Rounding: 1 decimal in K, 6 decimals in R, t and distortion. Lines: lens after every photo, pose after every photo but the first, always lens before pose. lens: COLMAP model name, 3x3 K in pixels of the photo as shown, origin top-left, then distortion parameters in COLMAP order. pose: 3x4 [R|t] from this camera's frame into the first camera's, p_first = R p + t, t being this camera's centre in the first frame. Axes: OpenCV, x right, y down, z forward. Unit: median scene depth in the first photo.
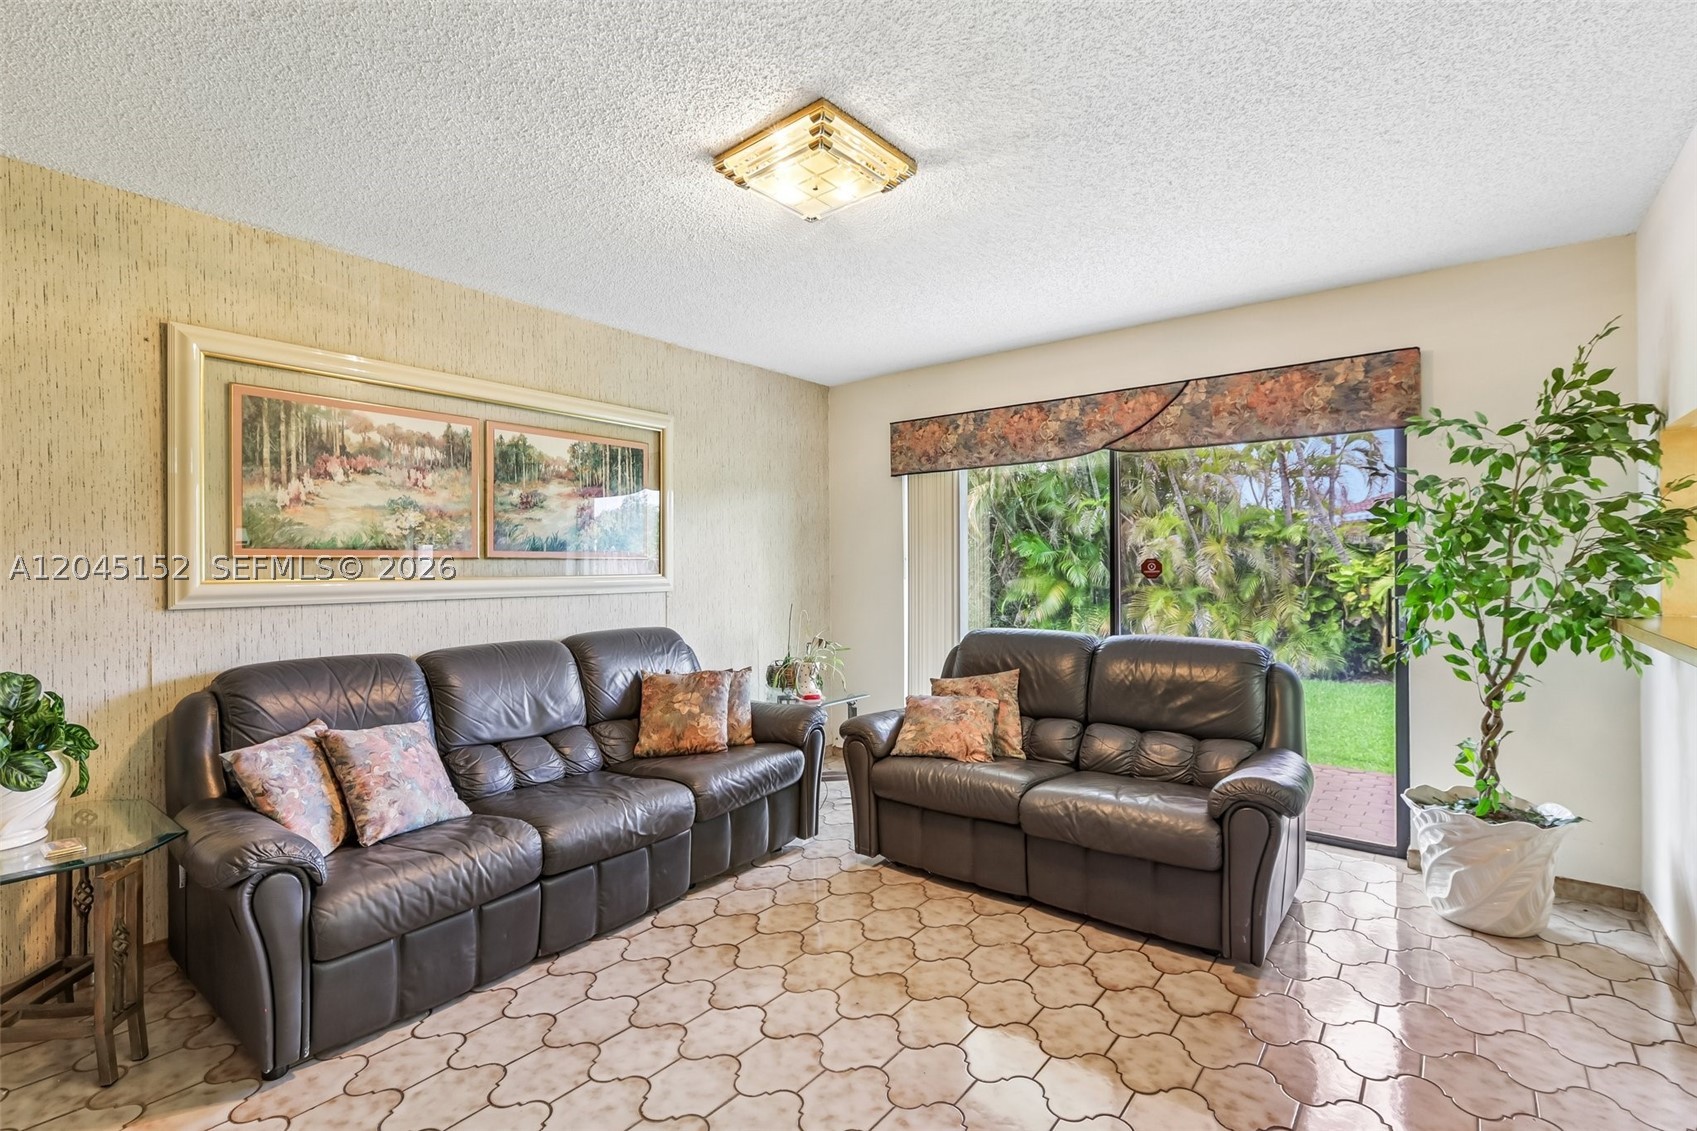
lens RADIAL K [[803.7, 0, 848.5], [0, 803.7, 565.5], [0, 0, 1]] dist [-0.002723, 0.005985]
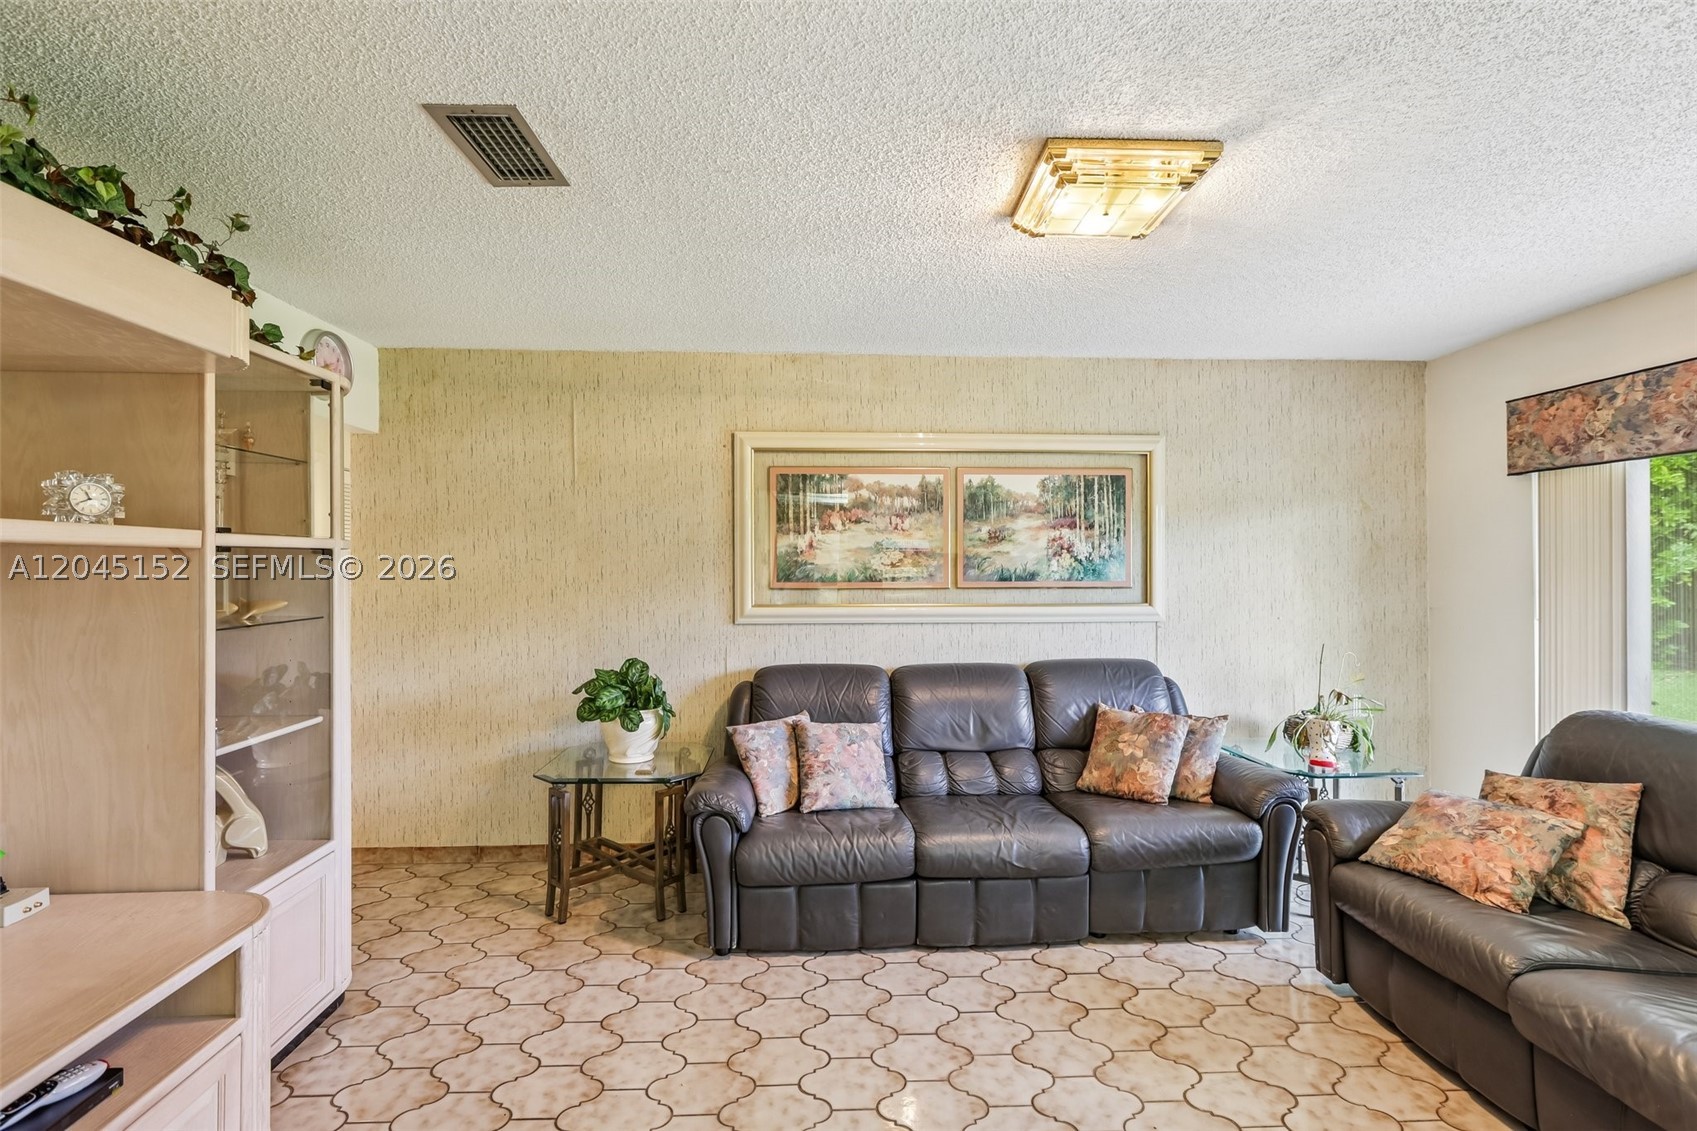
lens RADIAL K [[824.7, 0, 859.4], [0, 824.7, 559.9], [0, 0, 1]] dist [-0.001348, 0.006823]
pose [[0.655727, 0.008651, -0.754949, 0.339788], [-0.006055, 0.999962, 0.006199, -0.054591], [0.754974, 0.000506, 0.655755, 0.121021]]
